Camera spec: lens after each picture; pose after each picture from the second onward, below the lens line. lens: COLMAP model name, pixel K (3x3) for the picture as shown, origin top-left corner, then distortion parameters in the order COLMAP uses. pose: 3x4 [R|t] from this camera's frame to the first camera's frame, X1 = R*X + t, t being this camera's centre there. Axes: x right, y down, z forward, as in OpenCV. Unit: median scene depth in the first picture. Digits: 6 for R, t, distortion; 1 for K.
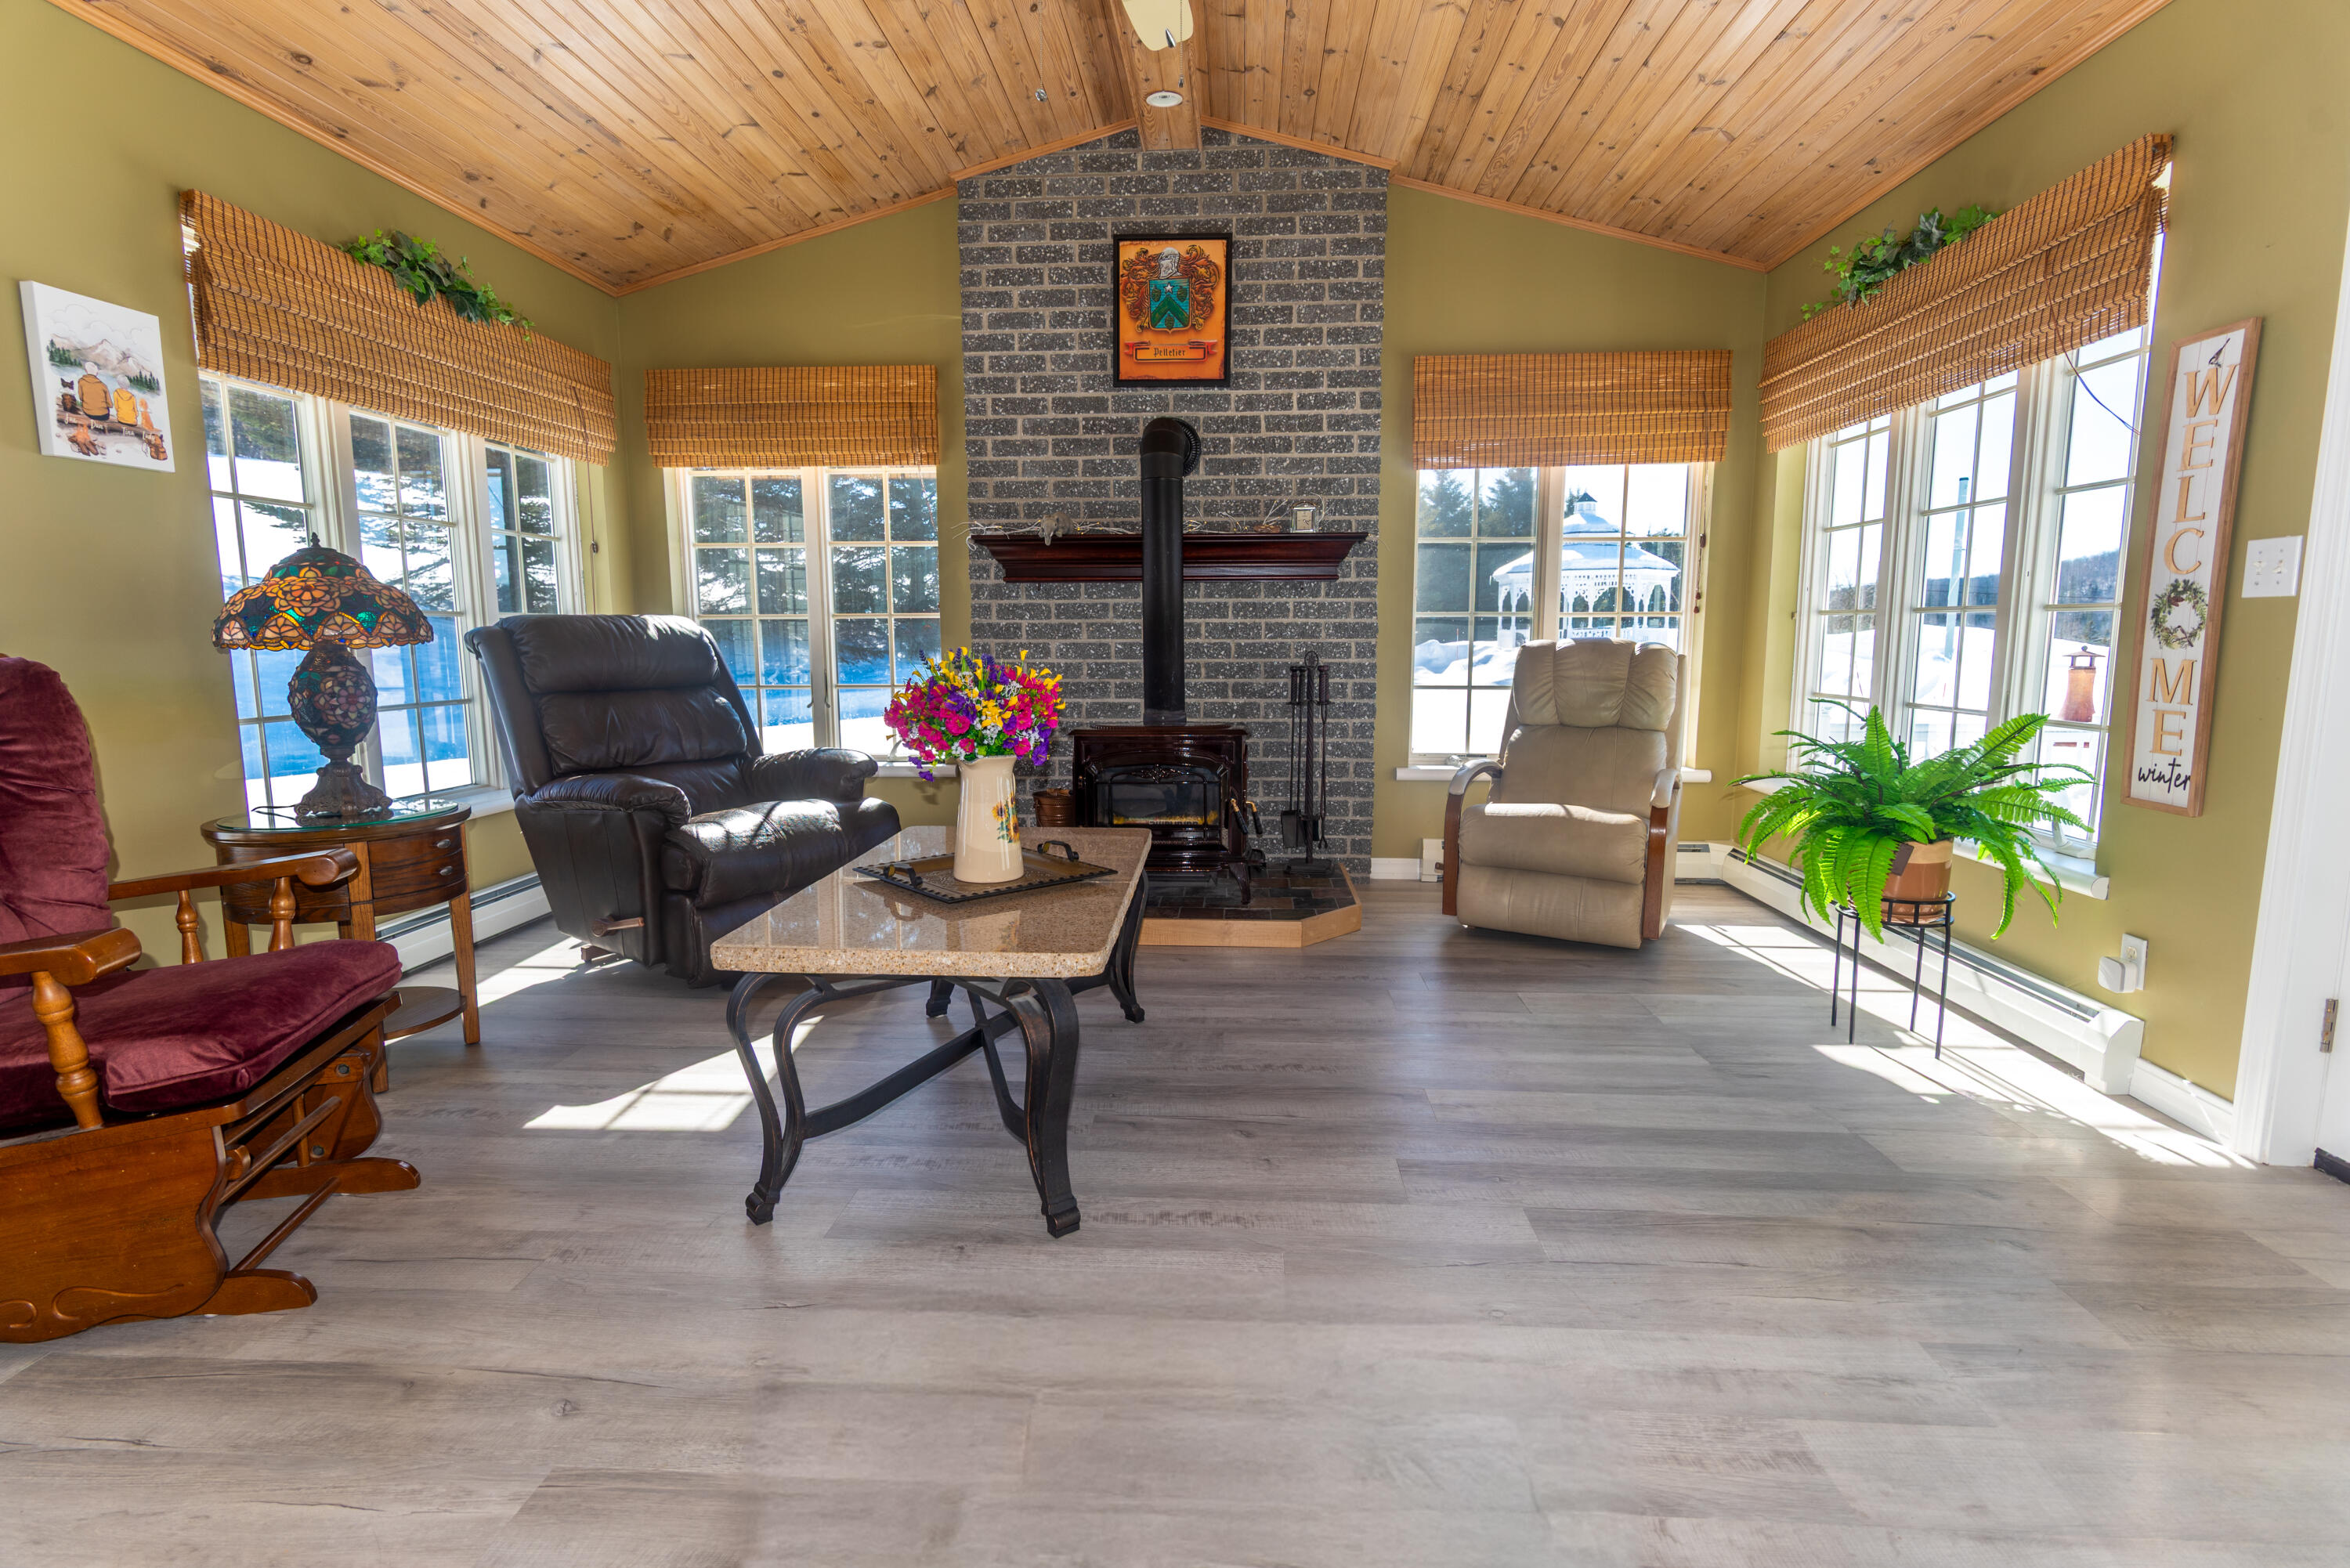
lens RADIAL K [[1124.2, 0, 1175.0], [0, 1124.2, 784.0], [0, 0, 1]] dist [0.003235, 0.000160]
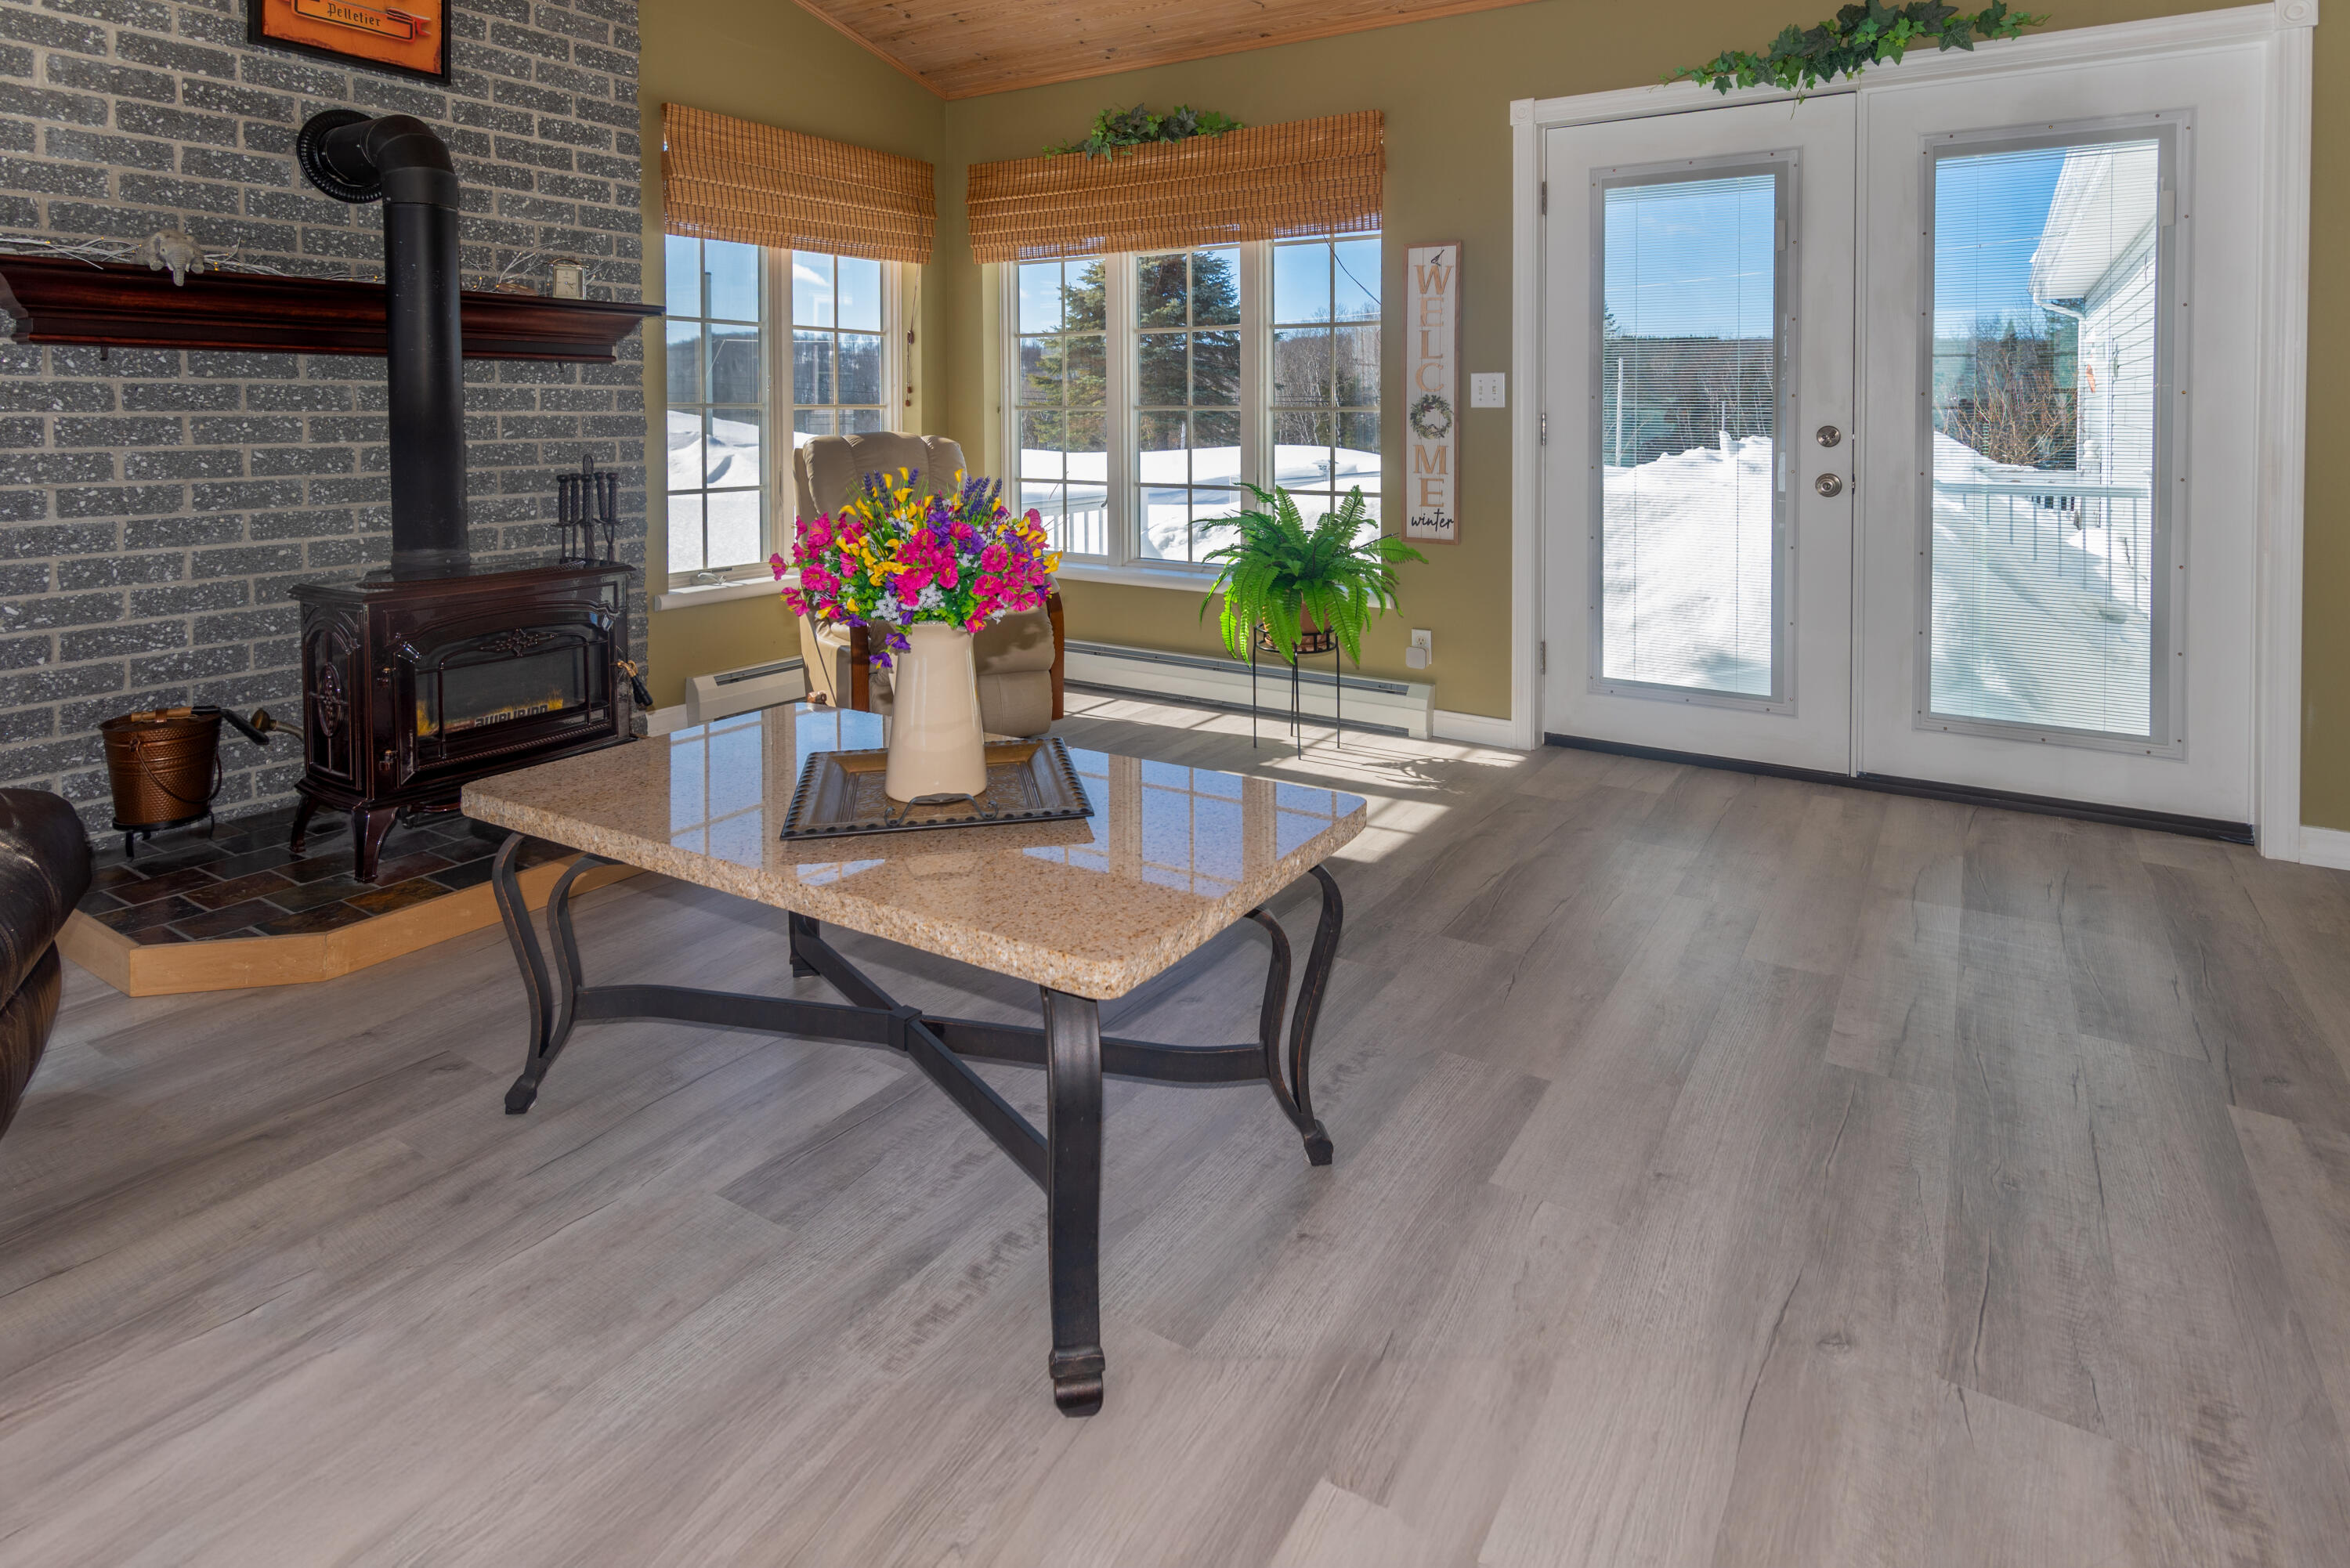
lens RADIAL K [[1223.0, 0, 1183.3], [0, 1223.0, 441.9], [0, 0, 1]] dist [0.001257, -0.000211]
pose [[0.491547, -0.020211, 0.870616, -0.396085], [0.116265, 0.992304, -0.042607, -0.044449], [-0.863055, 0.122165, 0.490114, 0.248474]]
